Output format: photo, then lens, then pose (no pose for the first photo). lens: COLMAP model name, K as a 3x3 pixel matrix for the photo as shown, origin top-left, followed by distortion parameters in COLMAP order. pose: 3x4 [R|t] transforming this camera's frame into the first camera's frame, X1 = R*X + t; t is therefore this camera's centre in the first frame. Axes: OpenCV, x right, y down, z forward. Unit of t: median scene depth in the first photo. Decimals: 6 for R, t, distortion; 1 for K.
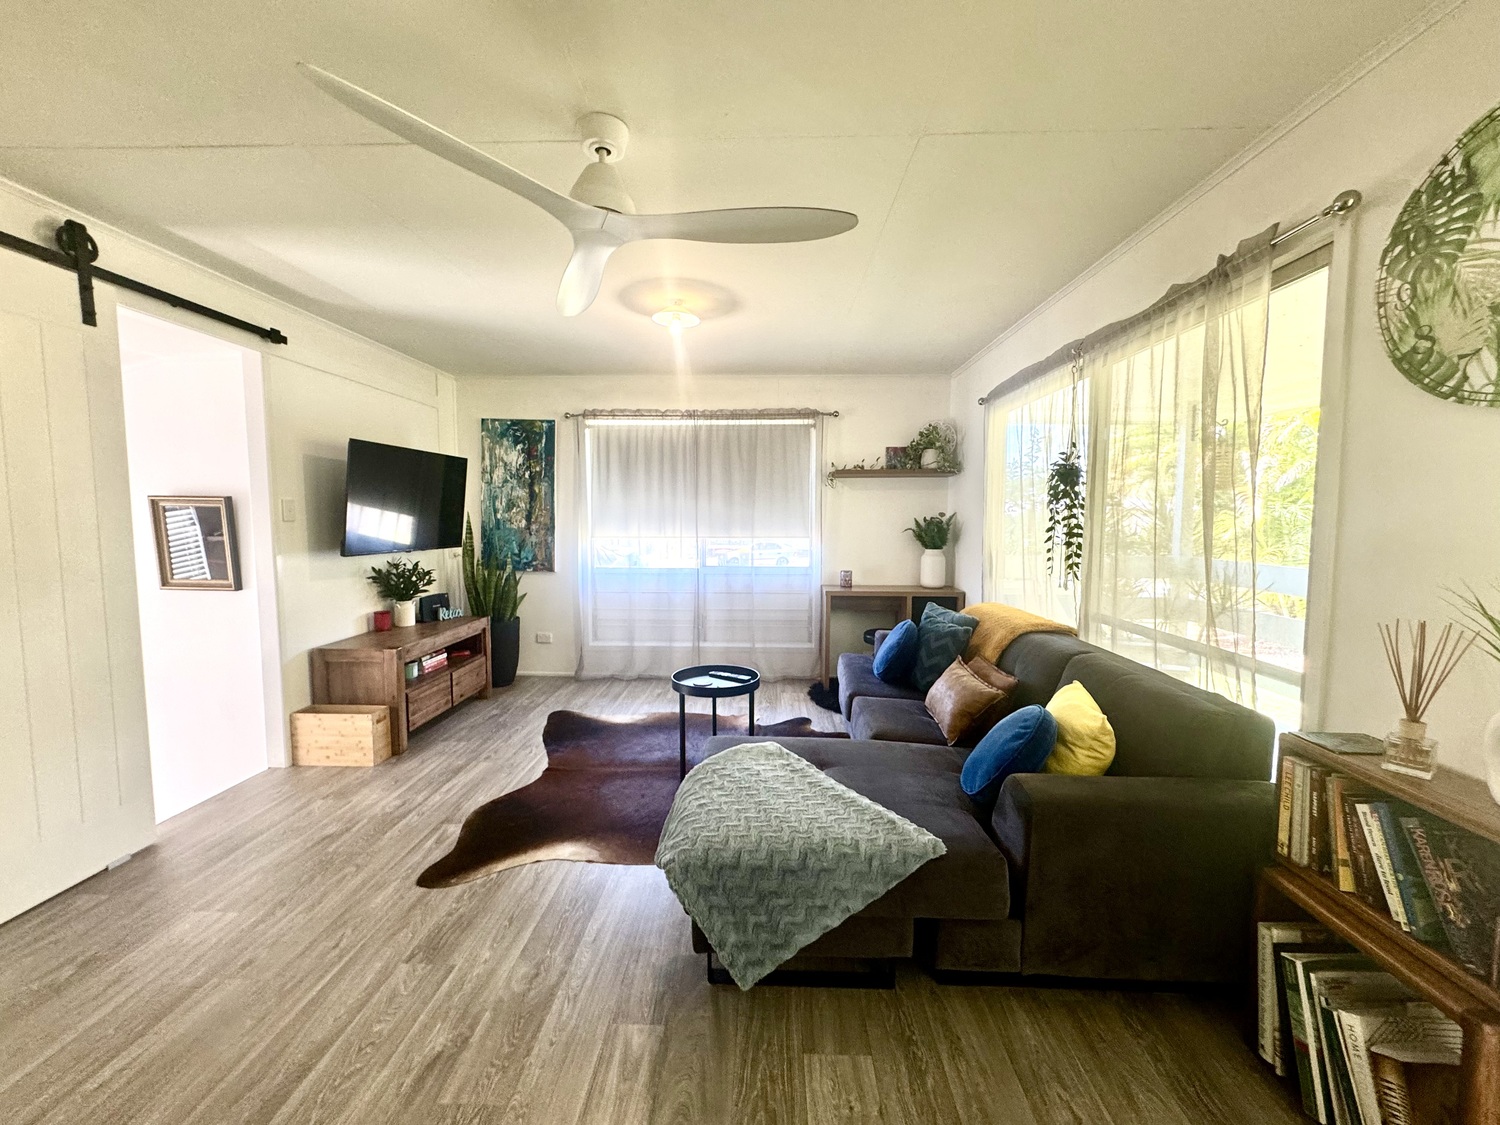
lens RADIAL K [[623.7, 0, 723.0], [0, 623.7, 558.3], [0, 0, 1]] dist [0.000370, 0.000408]
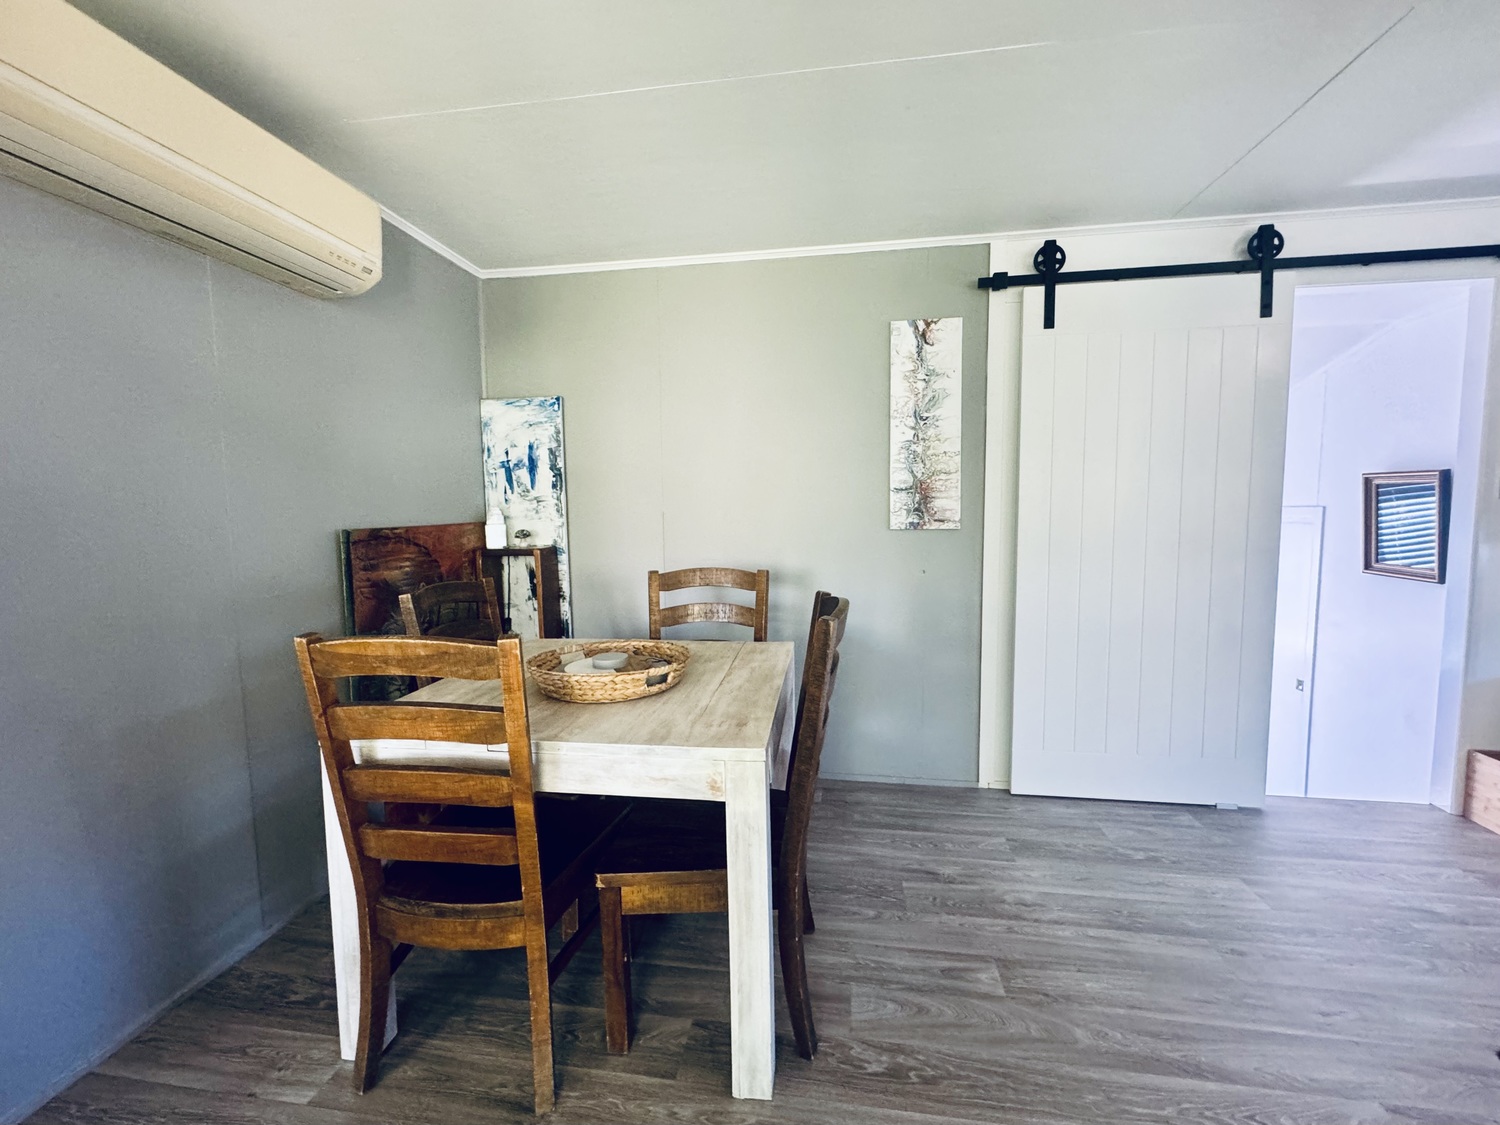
lens RADIAL K [[623.7, 0, 769.4], [0, 623.7, 564.5], [0, 0, 1]] dist [0.000370, 0.000408]
pose [[-0.100564, 0.088782, -0.990961, 0.118500], [-0.061145, 0.993576, 0.095221, 0.001592], [0.993050, 0.070169, -0.094490, 0.176830]]
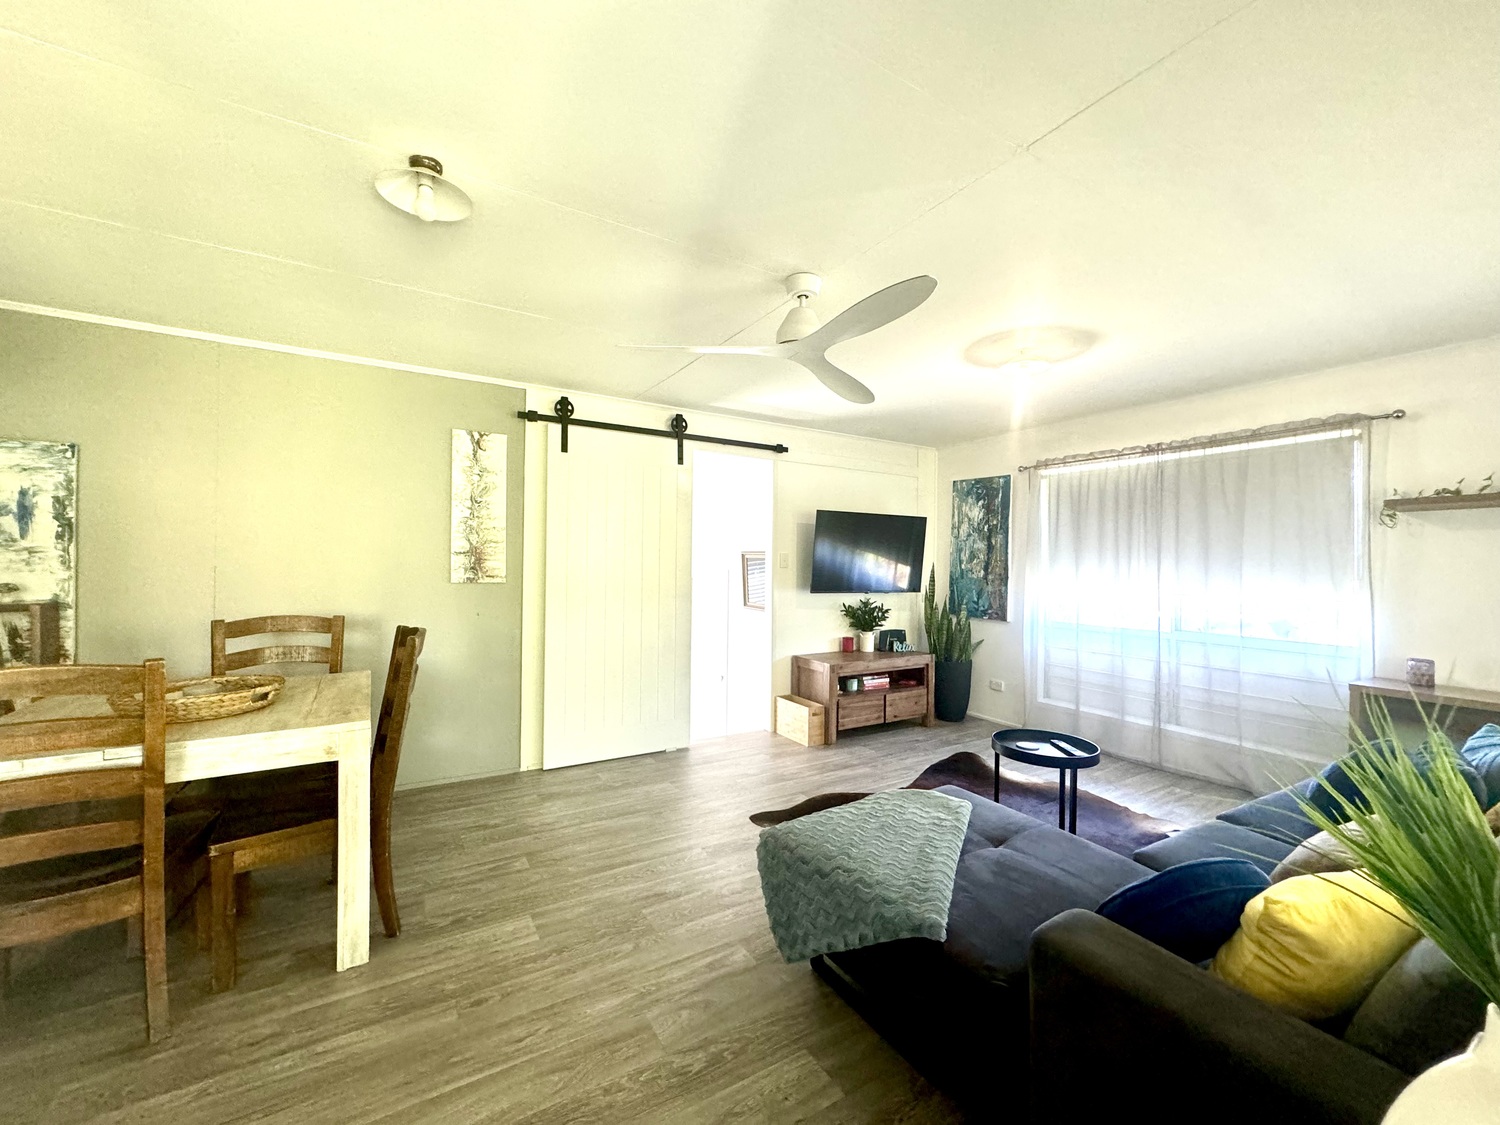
lens RADIAL K [[623.7, 0, 749.9], [0, 623.7, 559.8], [0, 0, 1]] dist [0.000370, 0.000408]
pose [[0.521692, -0.000506, -0.853134, 0.482668], [-0.071426, 0.996463, -0.044268, -0.004813], [0.850139, 0.084030, 0.519810, 0.128113]]
